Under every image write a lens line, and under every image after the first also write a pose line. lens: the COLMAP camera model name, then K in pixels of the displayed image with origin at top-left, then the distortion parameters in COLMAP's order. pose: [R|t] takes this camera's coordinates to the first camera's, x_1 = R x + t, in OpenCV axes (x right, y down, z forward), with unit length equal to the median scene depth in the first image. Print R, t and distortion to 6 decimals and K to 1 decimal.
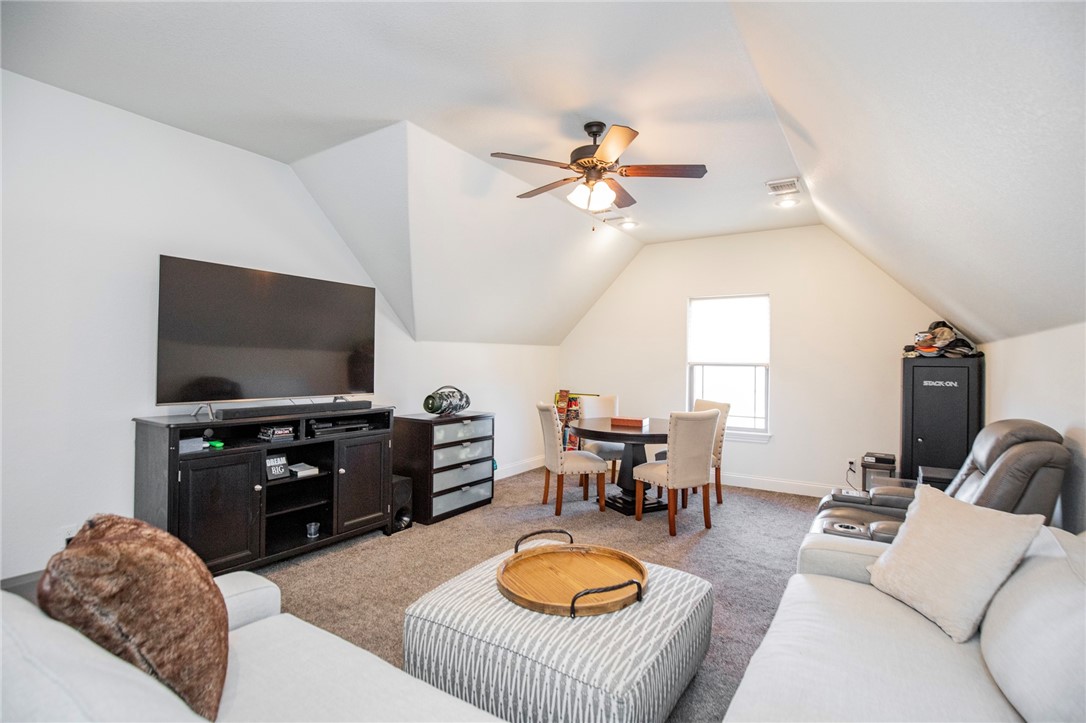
lens RADIAL K [[510.1, 0, 553.4], [0, 510.1, 365.0], [0, 0, 1]] dist [-0.035845, 0.007062]
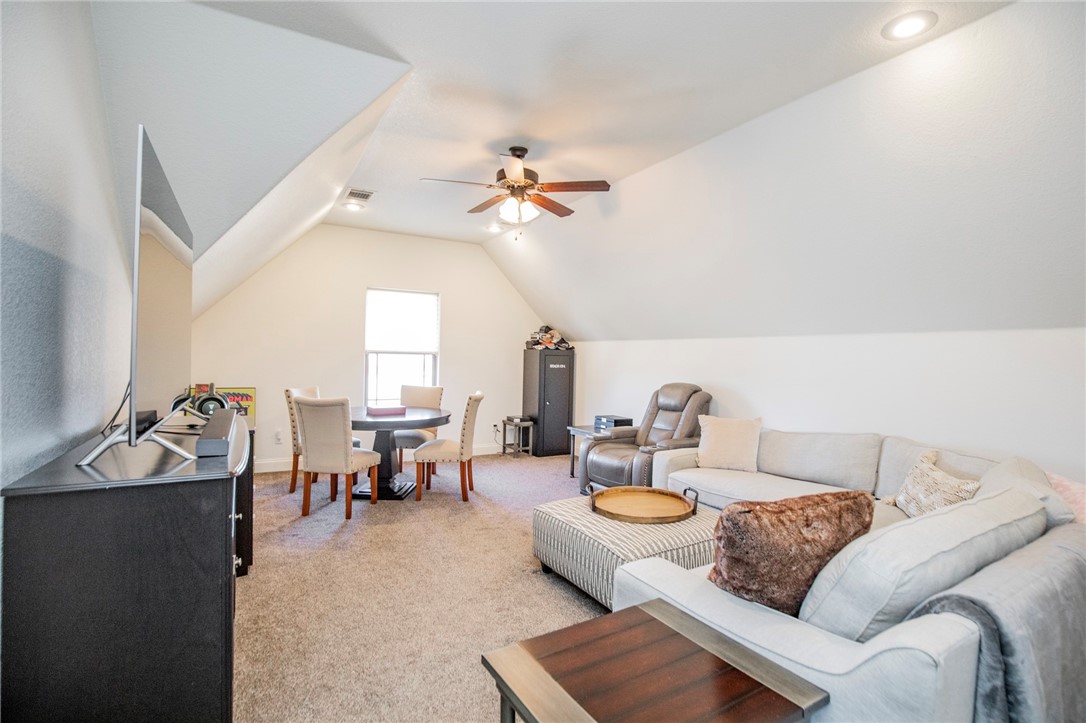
lens RADIAL K [[510.1, 0, 553.6], [0, 510.1, 358.9], [0, 0, 1]] dist [-0.035845, 0.007062]
pose [[0.452103, -0.006105, 0.891945, -0.656286], [-0.009495, 0.999887, 0.011657, -0.004191], [-0.891915, -0.013739, 0.451994, 0.279780]]
